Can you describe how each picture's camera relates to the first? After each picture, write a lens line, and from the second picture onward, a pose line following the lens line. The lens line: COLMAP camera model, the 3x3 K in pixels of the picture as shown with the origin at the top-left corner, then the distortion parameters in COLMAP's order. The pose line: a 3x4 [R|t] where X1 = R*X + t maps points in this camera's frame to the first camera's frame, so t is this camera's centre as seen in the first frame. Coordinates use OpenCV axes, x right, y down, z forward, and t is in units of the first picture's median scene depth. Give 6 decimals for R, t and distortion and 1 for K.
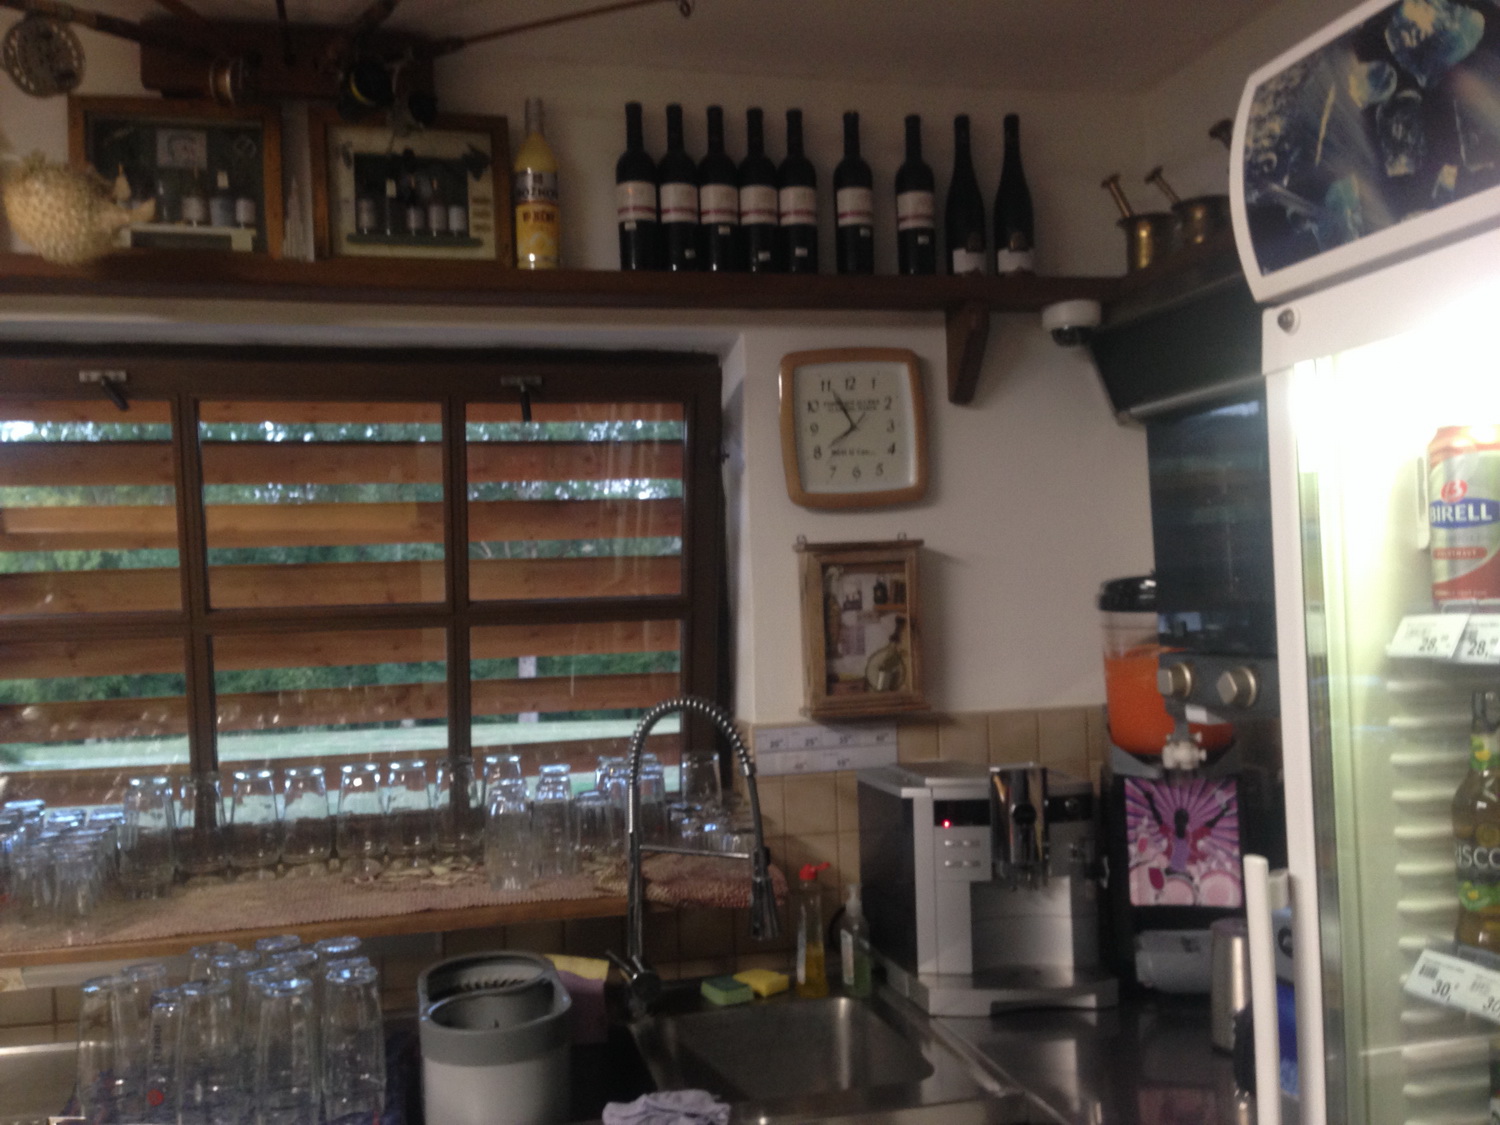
lens RADIAL K [[1381.1, 0, 750.0], [0, 1381.1, 562.5], [0, 0, 1]] dist [0.121004, -0.161189]
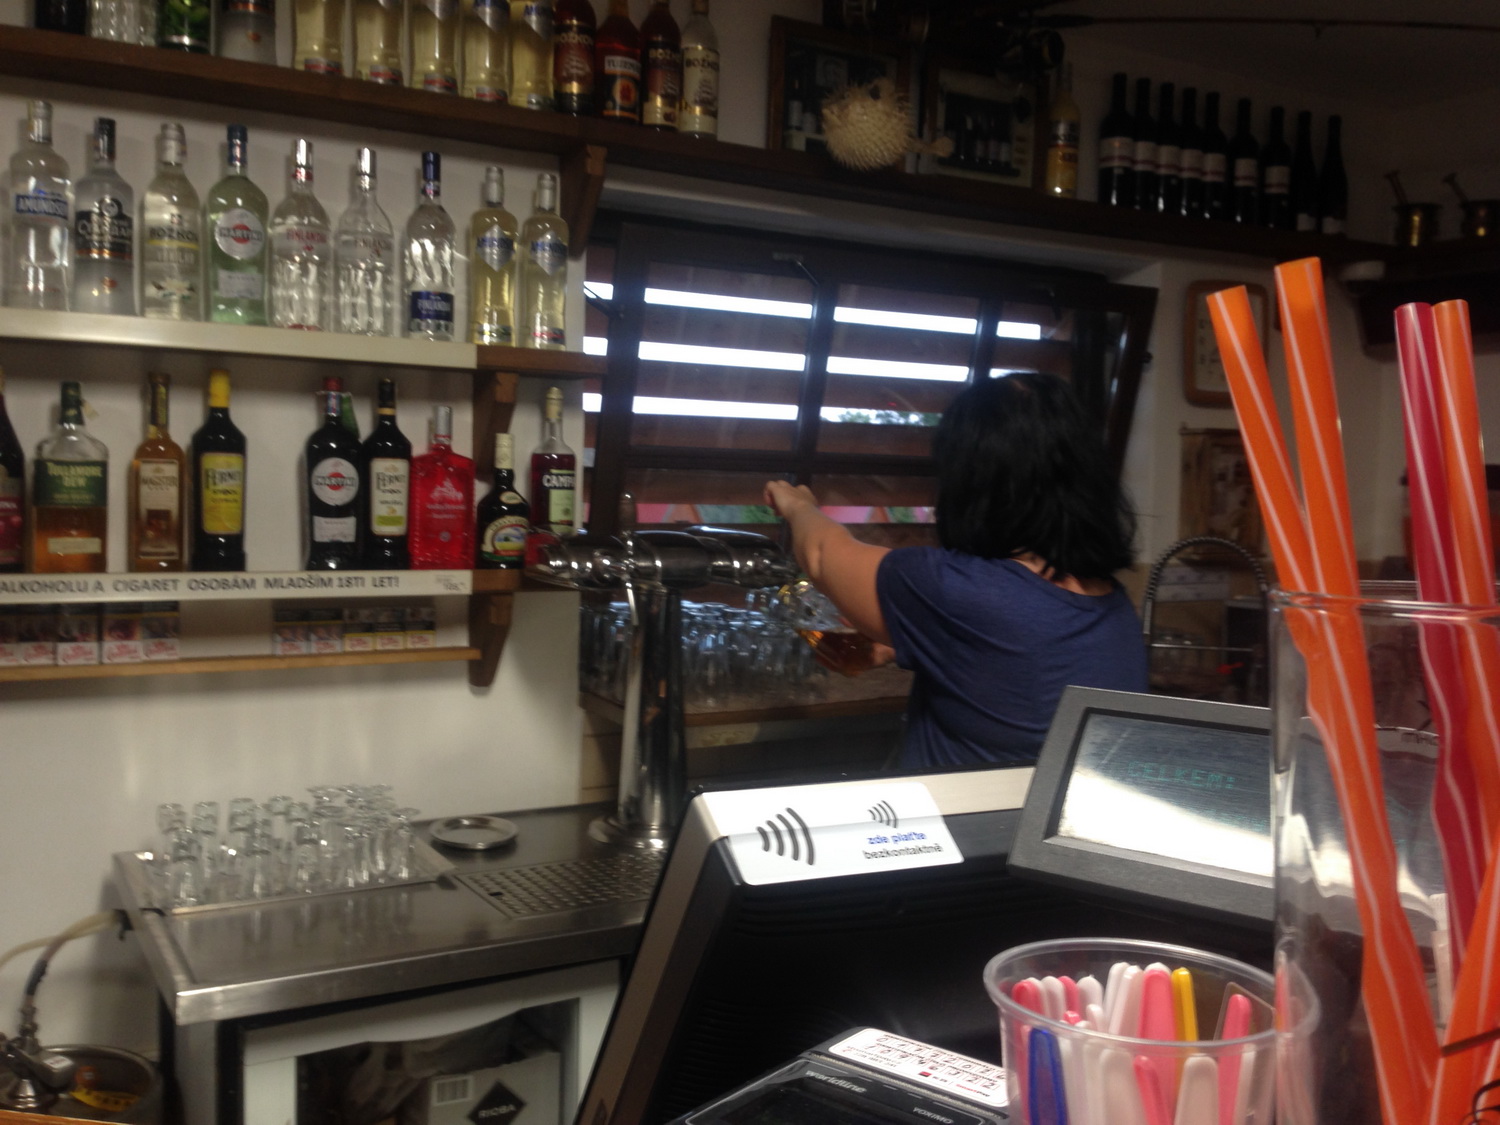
lens RADIAL K [[1381.1, 0, 750.0], [0, 1381.1, 562.5], [0, 0, 1]] dist [0.121004, -0.161189]
pose [[0.958276, 0.040833, 0.282913, -0.738771], [-0.061884, 0.995907, 0.065871, 0.052050], [-0.279065, -0.080631, 0.956881, -0.168503]]
